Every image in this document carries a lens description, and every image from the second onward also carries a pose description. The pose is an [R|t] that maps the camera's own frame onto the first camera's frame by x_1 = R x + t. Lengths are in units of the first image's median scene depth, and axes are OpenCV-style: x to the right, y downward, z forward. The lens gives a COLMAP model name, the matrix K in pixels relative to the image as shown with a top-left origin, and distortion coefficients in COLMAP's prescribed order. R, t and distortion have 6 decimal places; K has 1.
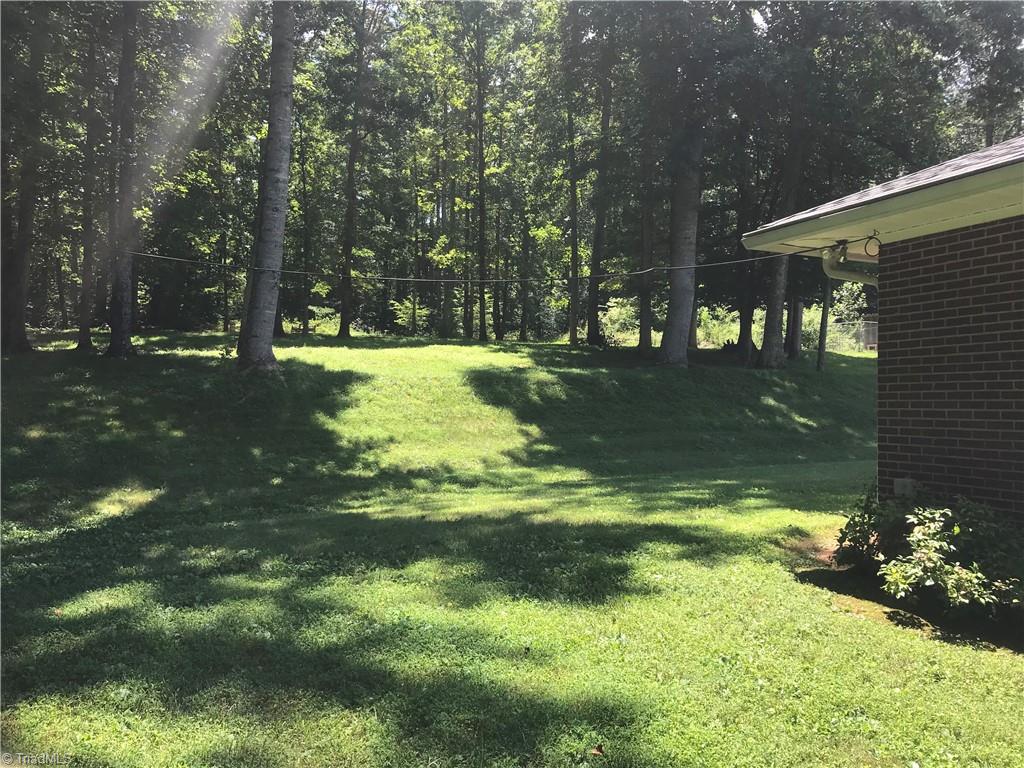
lens RADIAL K [[828.0, 0, 512.0], [0, 828.0, 384.0], [0, 0, 1]] dist [0.029672, -0.045842]
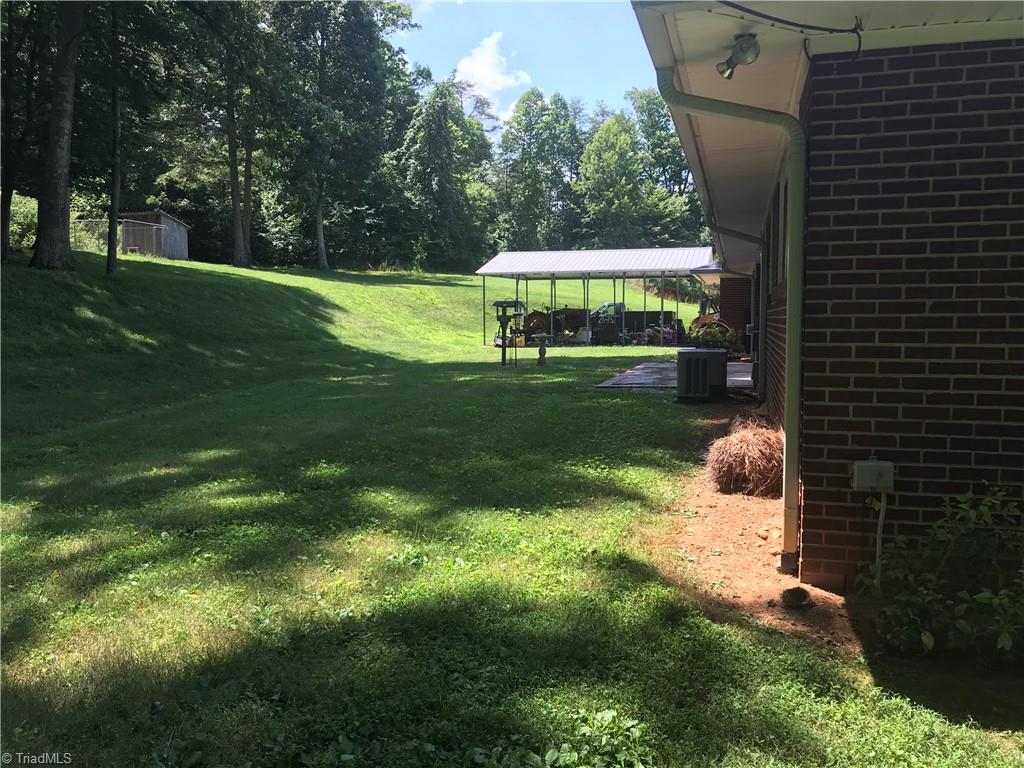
lens RADIAL K [[828.0, 0, 512.0], [0, 828.0, 384.0], [0, 0, 1]] dist [0.029672, -0.045842]
pose [[0.627971, -0.076316, 0.774486, -0.039530], [-0.011005, 0.994210, 0.106889, -0.000680], [-0.778159, -0.075646, 0.623495, 0.221201]]
